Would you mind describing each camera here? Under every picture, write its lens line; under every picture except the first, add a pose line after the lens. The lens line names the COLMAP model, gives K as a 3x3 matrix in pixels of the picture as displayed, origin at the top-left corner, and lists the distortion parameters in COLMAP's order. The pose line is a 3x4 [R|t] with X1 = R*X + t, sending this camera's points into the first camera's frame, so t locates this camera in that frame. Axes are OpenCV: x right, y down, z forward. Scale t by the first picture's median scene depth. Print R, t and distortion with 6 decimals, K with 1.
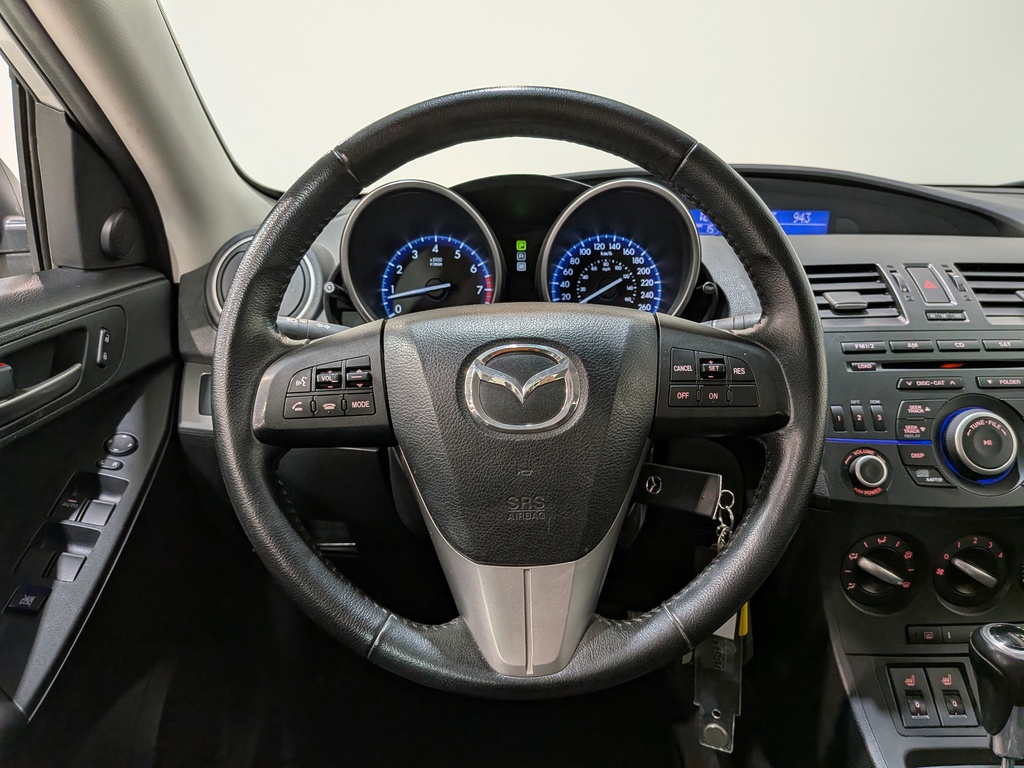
lens RADIAL K [[746.5, 0, 525.1], [0, 746.5, 392.9], [0, 0, 1]] dist [0.057813, -0.106403]
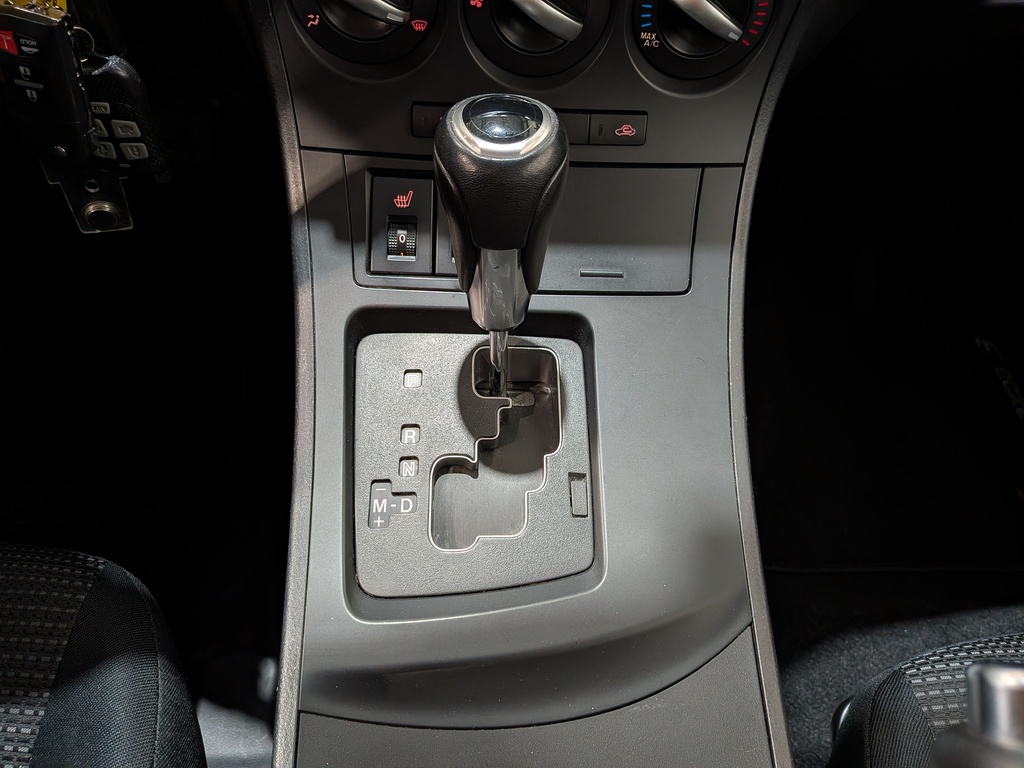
lens RADIAL K [[746.5, 0, 515.3], [0, 746.5, 371.3], [0, 0, 1]] dist [0.057813, -0.106403]
pose [[0.995869, 0.028629, 0.086175, 0.562129], [-0.070673, 0.840247, 0.537578, 0.177600], [-0.057018, -0.541448, 0.838799, 0.436203]]
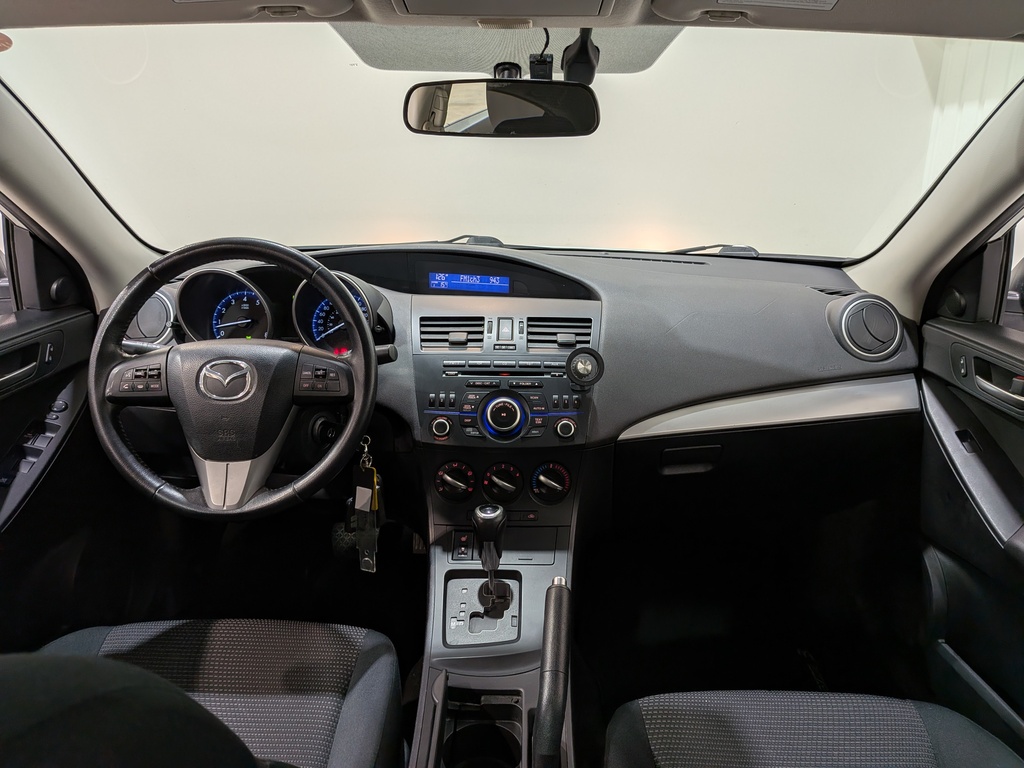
lens RADIAL K [[746.5, 0, 519.5], [0, 746.5, 392.3], [0, 0, 1]] dist [0.057813, -0.106403]
pose [[0.999677, 0.024357, -0.007244, 0.669639], [-0.024323, 0.999693, 0.004791, -0.001924], [0.007358, -0.004613, 0.999962, -0.919643]]
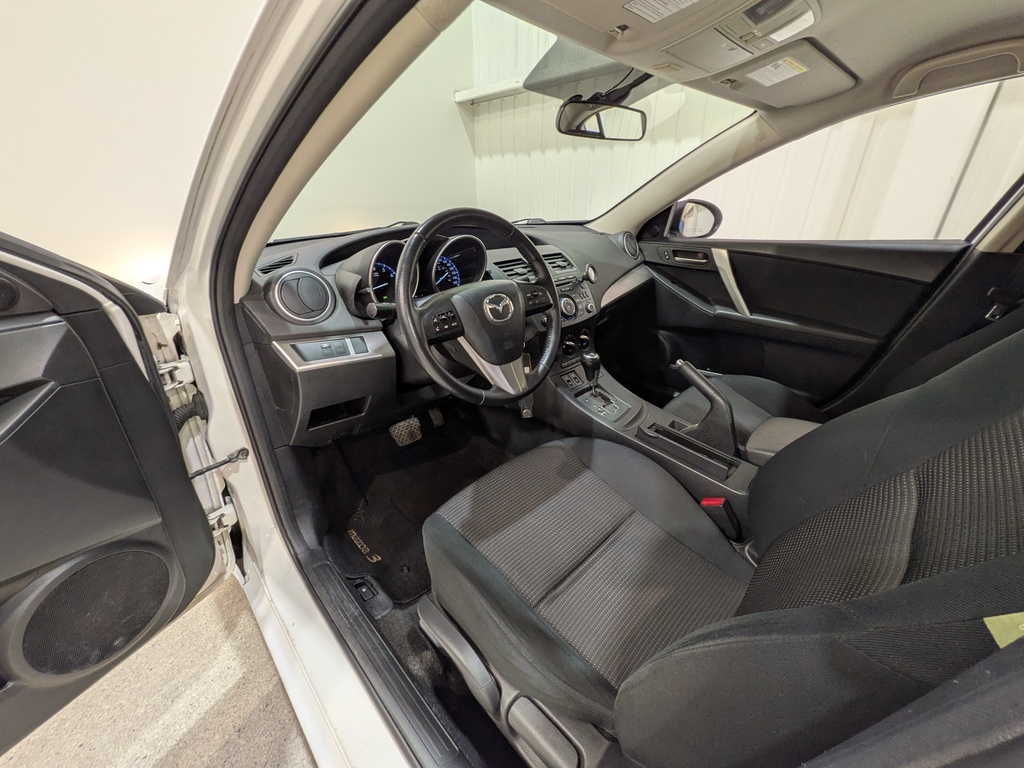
lens RADIAL K [[405.6, 0, 524.1], [0, 405.6, 381.6], [0, 0, 1]] dist [-0.001606, -0.000294]
pose [[0.706379, -0.288609, 0.646323, -0.873407], [0.205417, 0.957388, 0.203007, -0.027197], [-0.677372, -0.010634, 0.735564, -0.265926]]
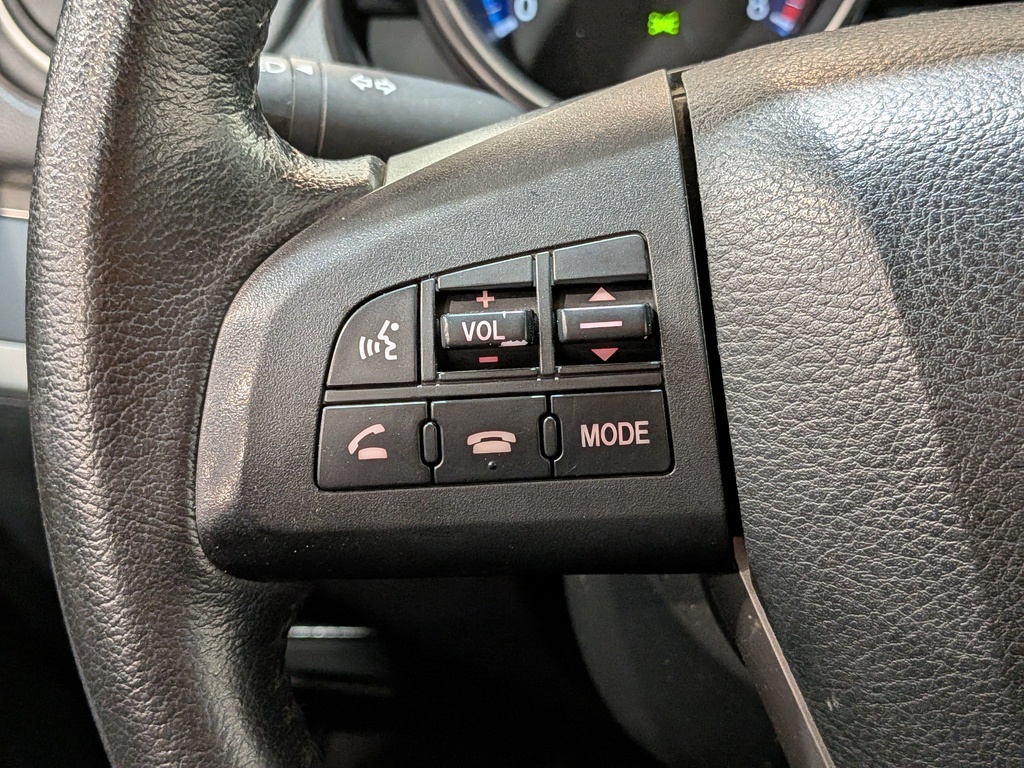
lens RADIAL K [[746.5, 0, 506.4], [0, 746.5, 384.3], [0, 0, 1]] dist [0.057813, -0.106403]
pose [[0.998613, 0.008012, -0.052031, -0.191670], [0.002453, 0.980196, 0.198017, -0.039801], [0.052587, -0.197870, 0.978817, 0.596367]]
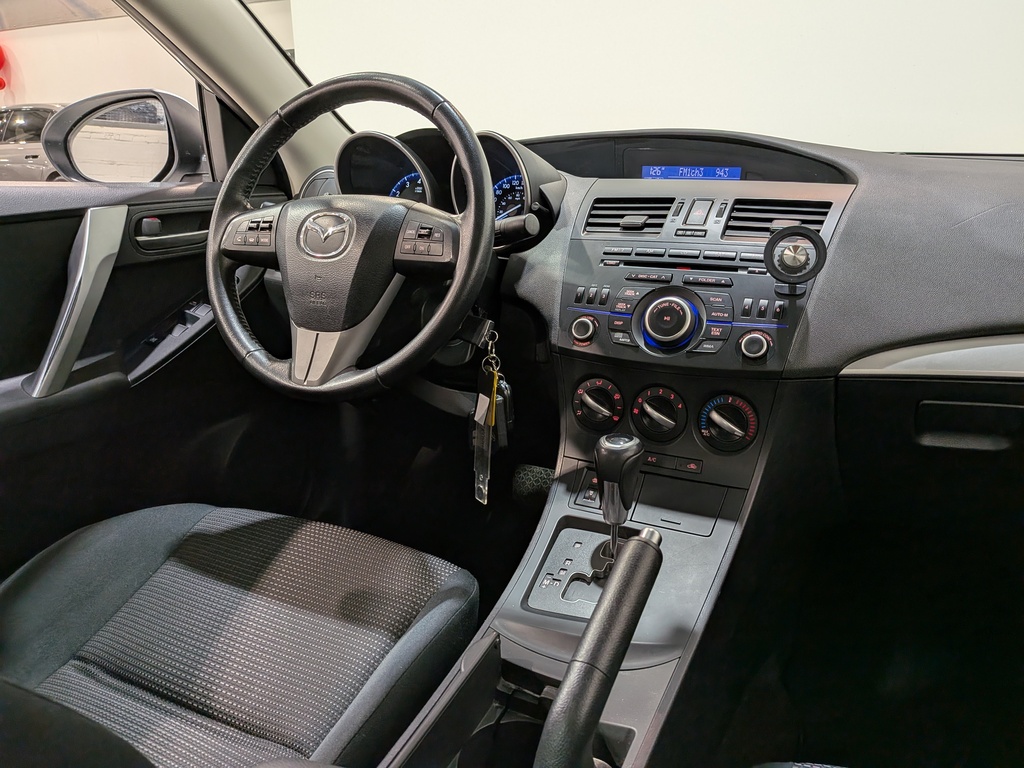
lens RADIAL K [[746.5, 0, 524.4], [0, 746.5, 383.6], [0, 0, 1]] dist [0.057813, -0.106403]
pose [[0.898309, 0.137437, -0.417316, 0.973908], [-0.139715, 0.989870, 0.025250, 0.187459], [0.416558, 0.035623, 0.908411, -0.363573]]
